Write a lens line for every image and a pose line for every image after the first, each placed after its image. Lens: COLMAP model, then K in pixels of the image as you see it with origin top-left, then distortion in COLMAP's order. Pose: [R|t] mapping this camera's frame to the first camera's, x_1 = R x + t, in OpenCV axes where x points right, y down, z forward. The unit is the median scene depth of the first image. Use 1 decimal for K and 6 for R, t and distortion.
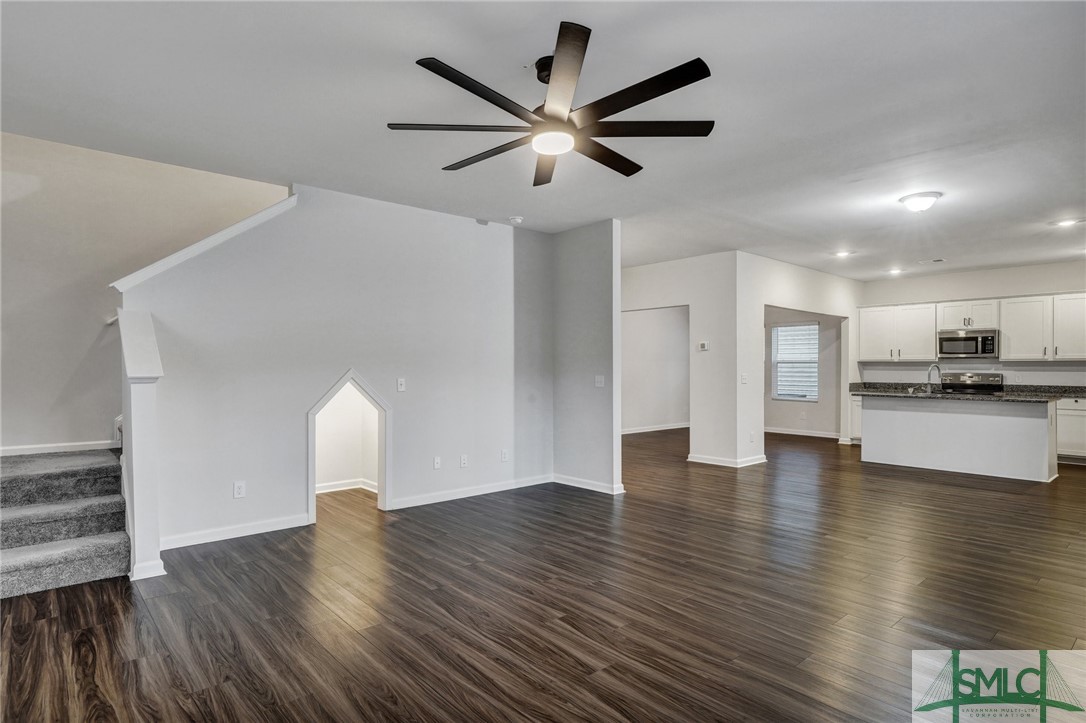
lens RADIAL K [[583.7, 0, 535.5], [0, 583.7, 365.8], [0, 0, 1]] dist [-0.002448, -0.000644]
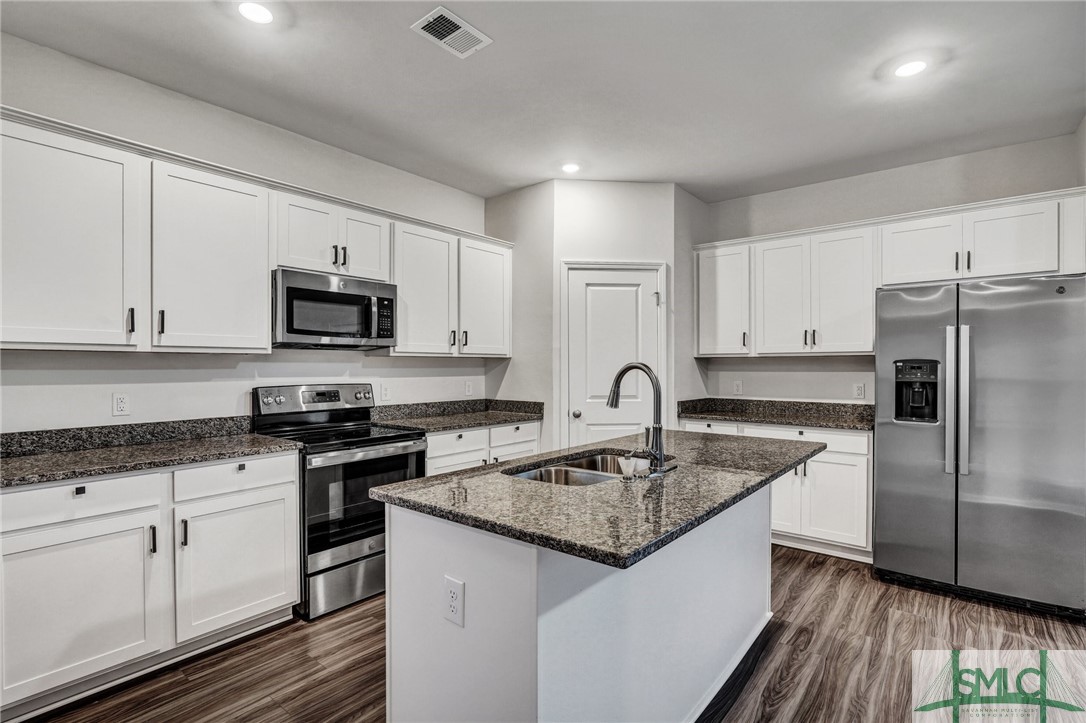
lens RADIAL K [[523.6, 0, 538.0], [0, 523.6, 366.0], [0, 0, 1]] dist [0.000014, 0.000018]
pose [[-0.179969, -0.002527, 0.983669, 0.375730], [-0.002033, 0.999996, 0.002197, -0.001361], [-0.983670, -0.001605, -0.179973, 0.960505]]
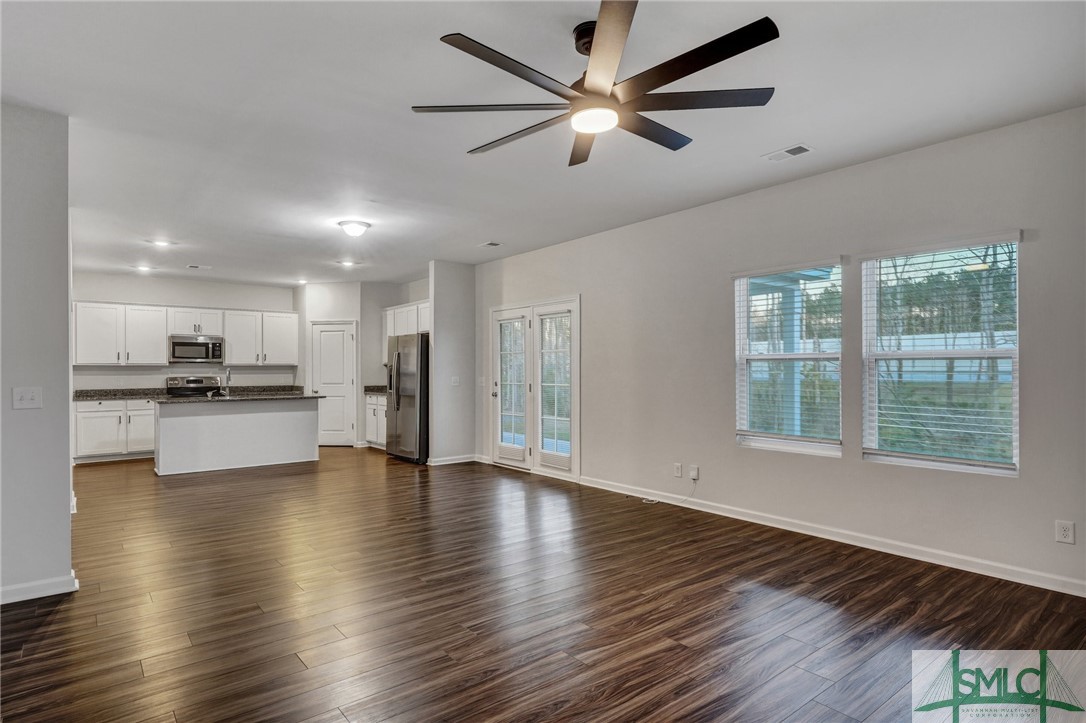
lens RADIAL K [[583.7, 0, 535.1], [0, 583.7, 366.9], [0, 0, 1]] dist [-0.002448, -0.000644]
pose [[0.047521, 0.004111, 0.998862, -0.291458], [0.002715, 0.999987, -0.004245, 0.000659], [-0.998867, 0.002914, 0.047509, 0.350449]]
